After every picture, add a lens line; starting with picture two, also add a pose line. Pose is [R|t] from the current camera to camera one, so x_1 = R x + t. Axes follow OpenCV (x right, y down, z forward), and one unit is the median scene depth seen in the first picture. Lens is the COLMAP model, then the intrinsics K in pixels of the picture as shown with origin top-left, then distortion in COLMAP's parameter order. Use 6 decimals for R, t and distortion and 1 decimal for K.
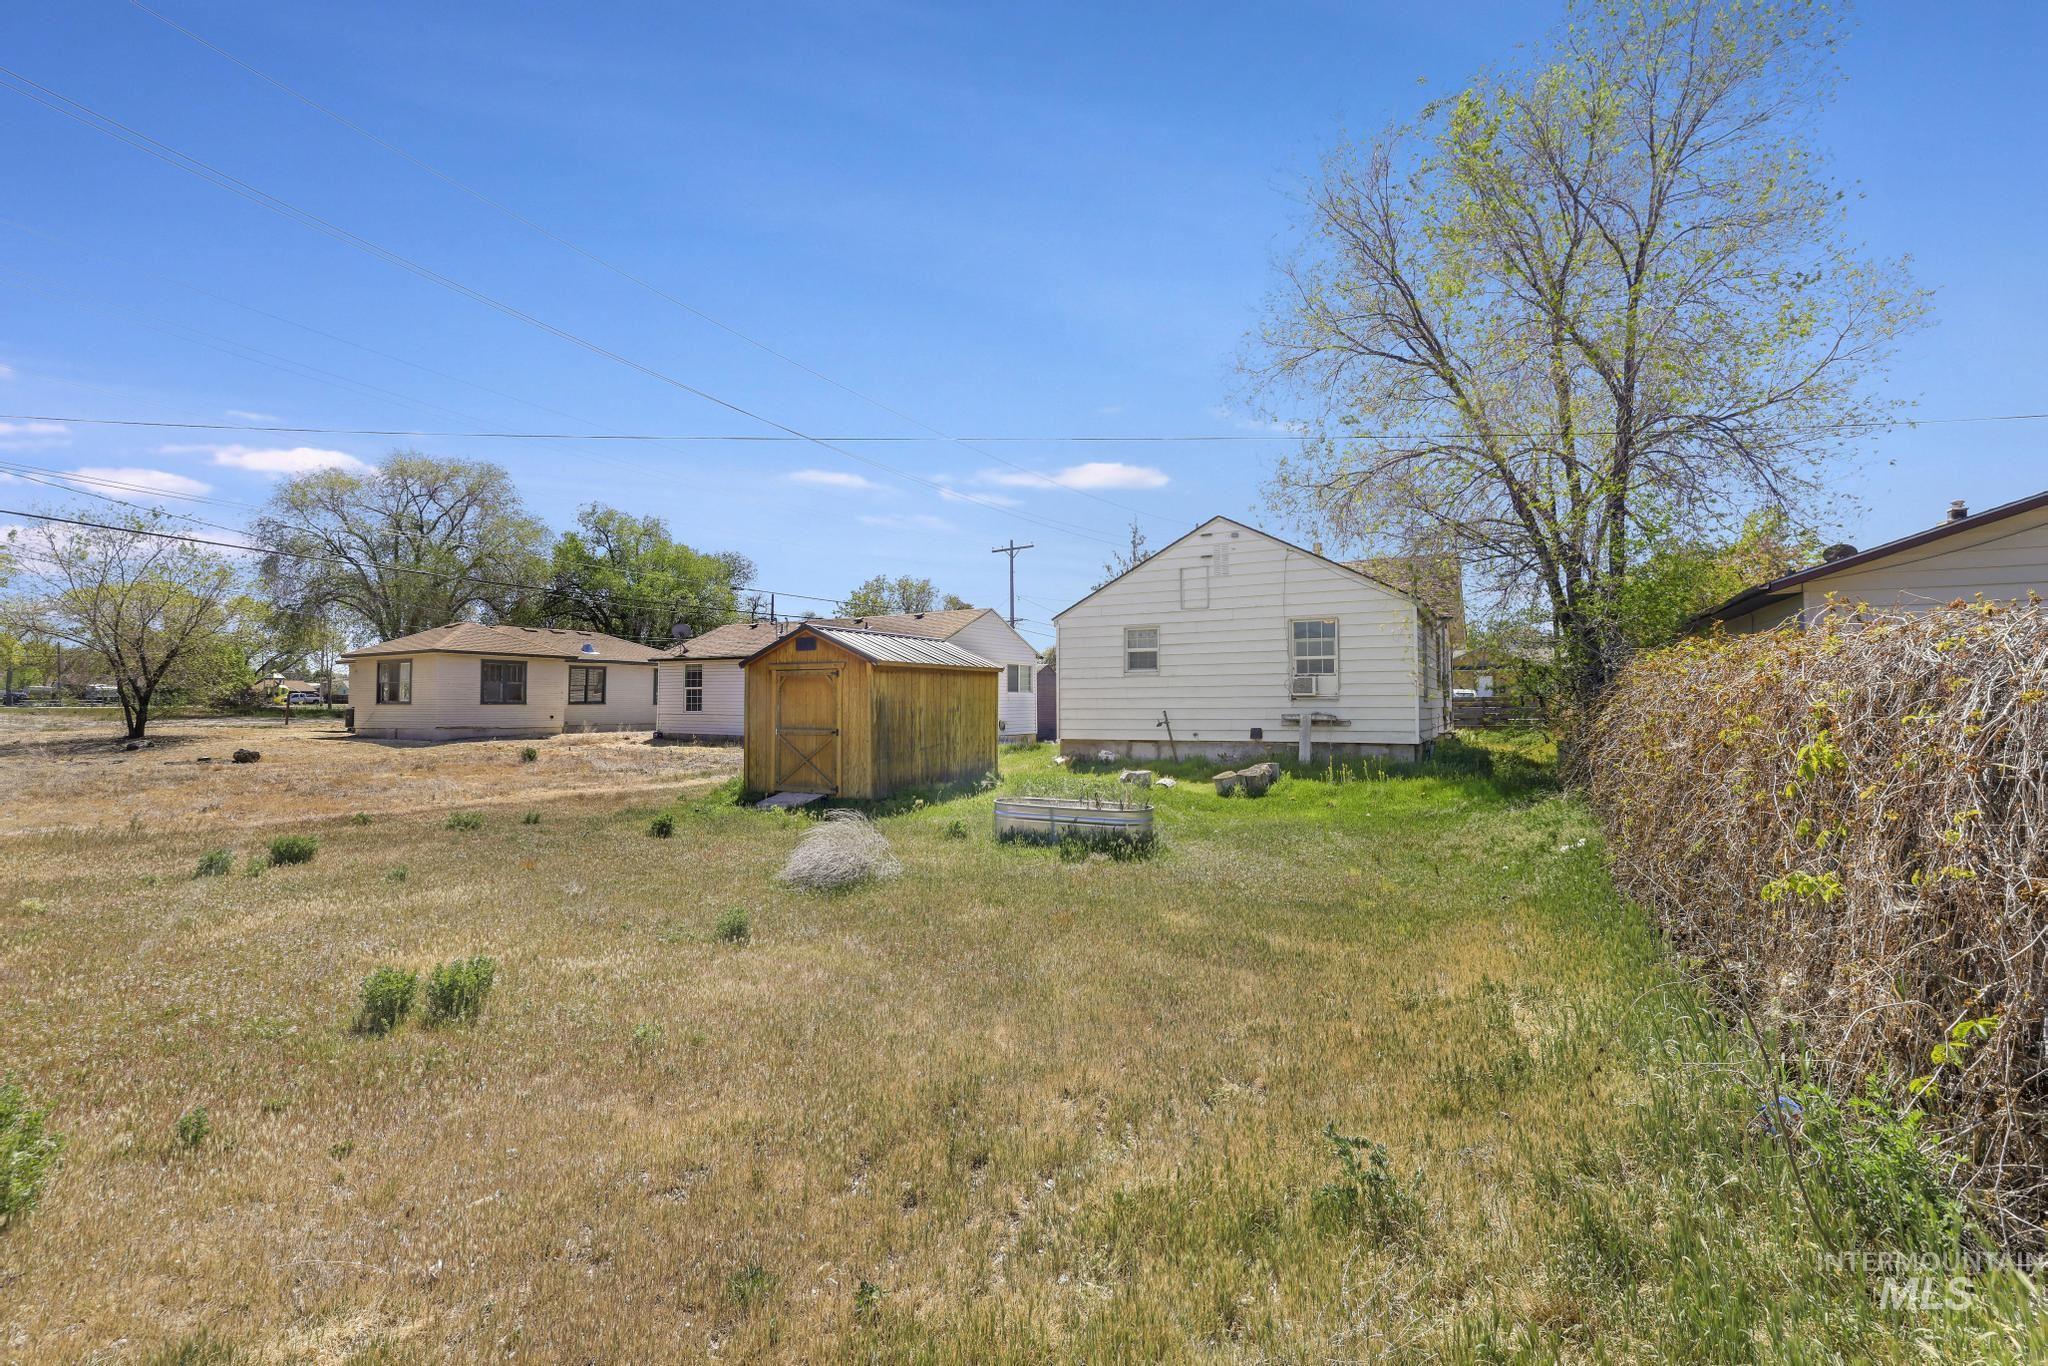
lens RADIAL K [[926.6, 0, 1020.4], [0, 926.6, 692.6], [0, 0, 1]] dist [-0.018225, 0.000412]
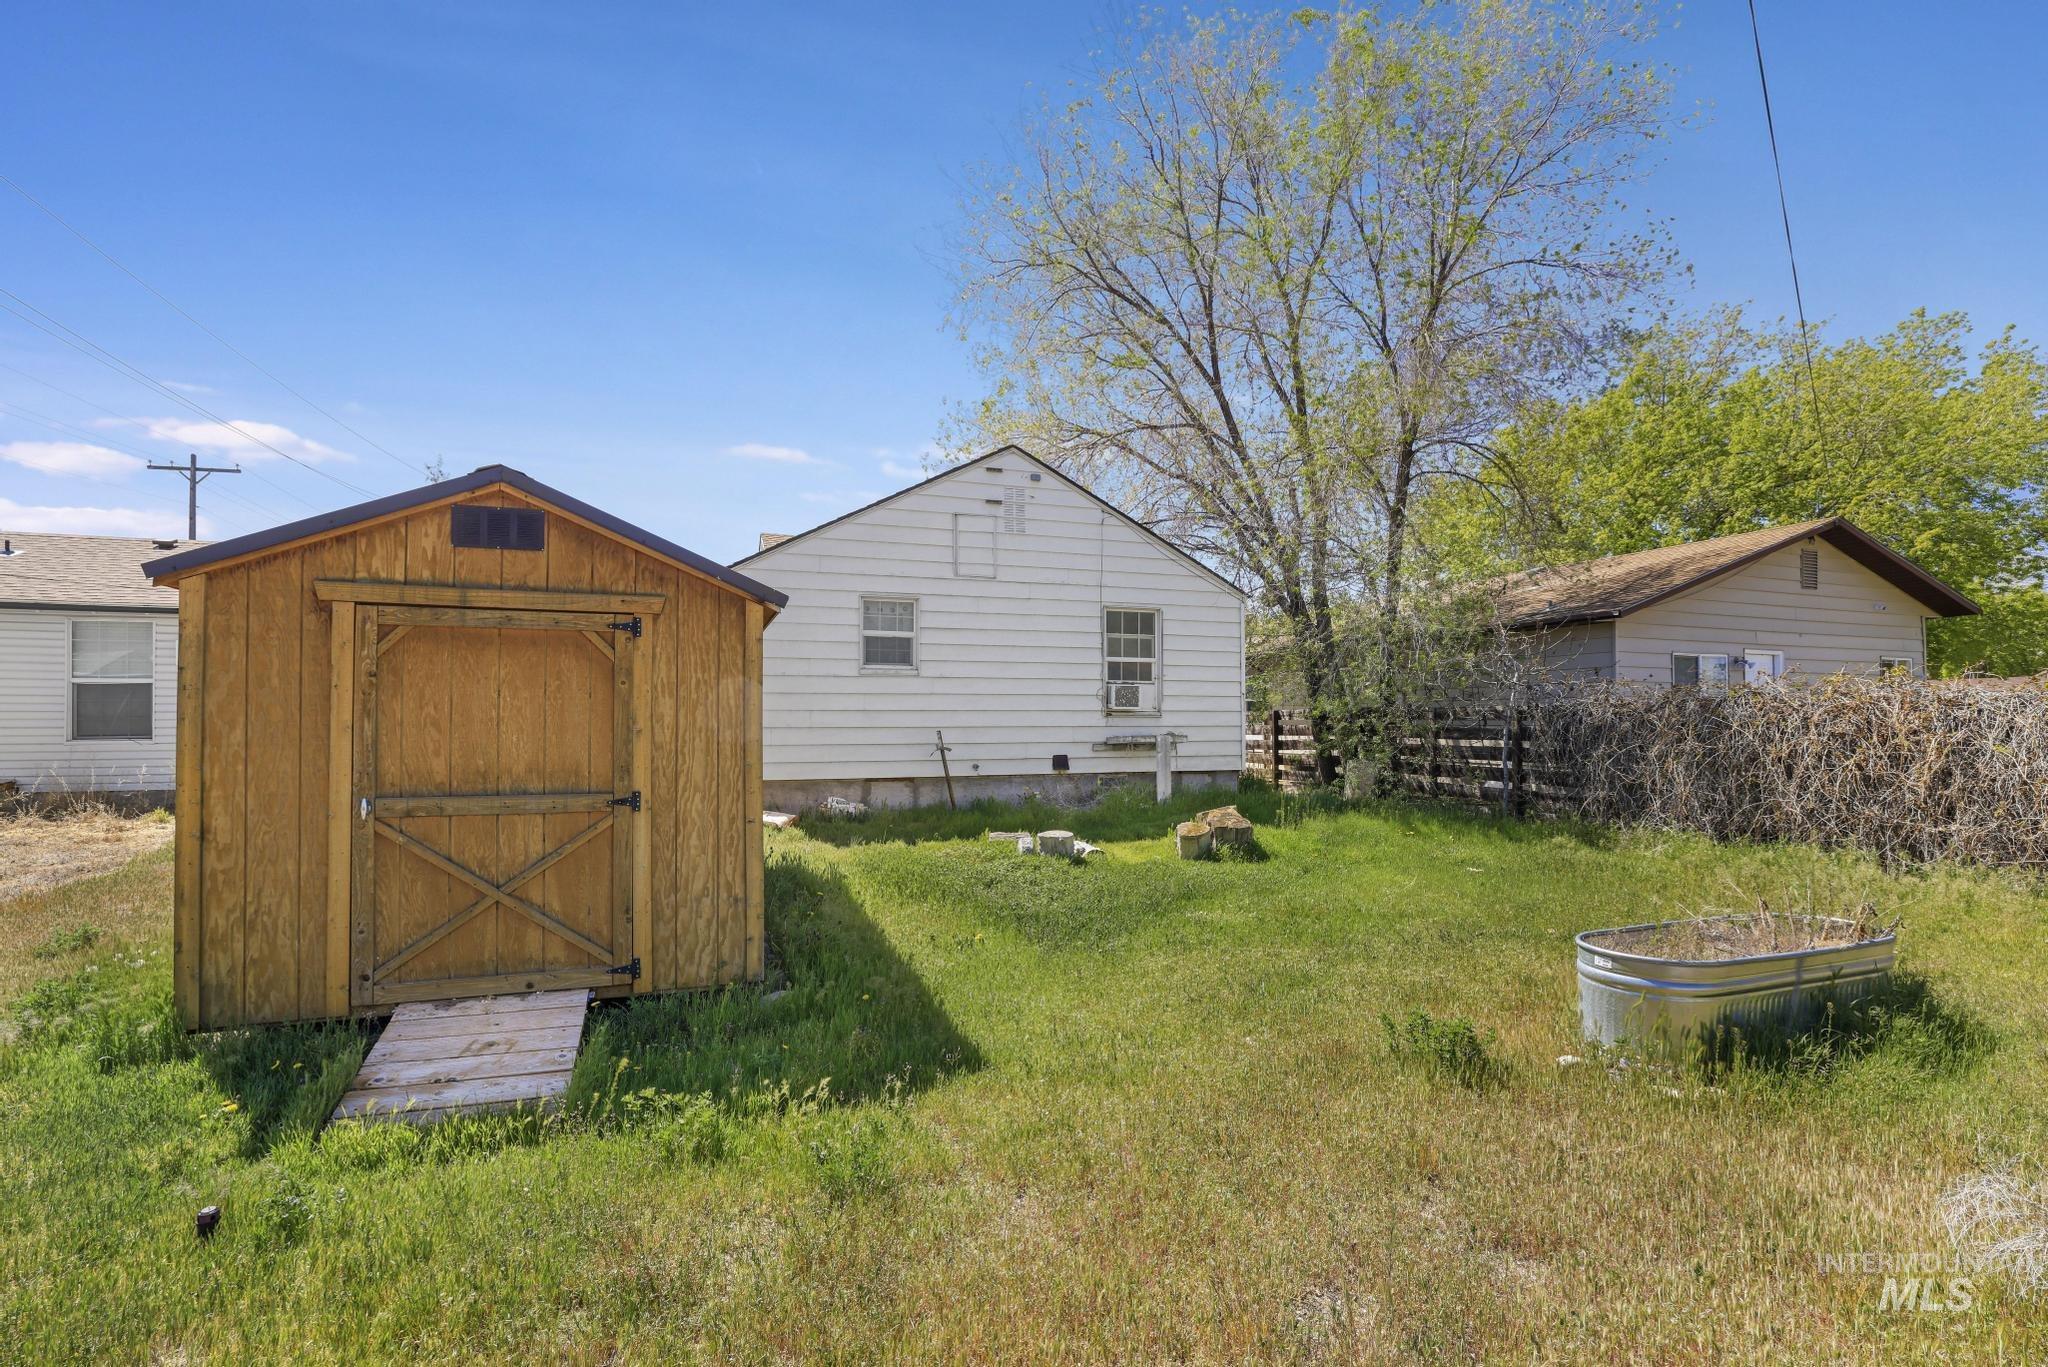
lens RADIAL K [[926.6, 0, 1020.4], [0, 926.6, 693.1], [0, 0, 1]] dist [-0.018225, 0.000412]
pose [[0.657692, 0.026472, 0.752822, -0.295727], [-0.013267, 0.999634, -0.023561, 0.008115], [-0.753170, 0.005508, 0.657803, 0.551105]]
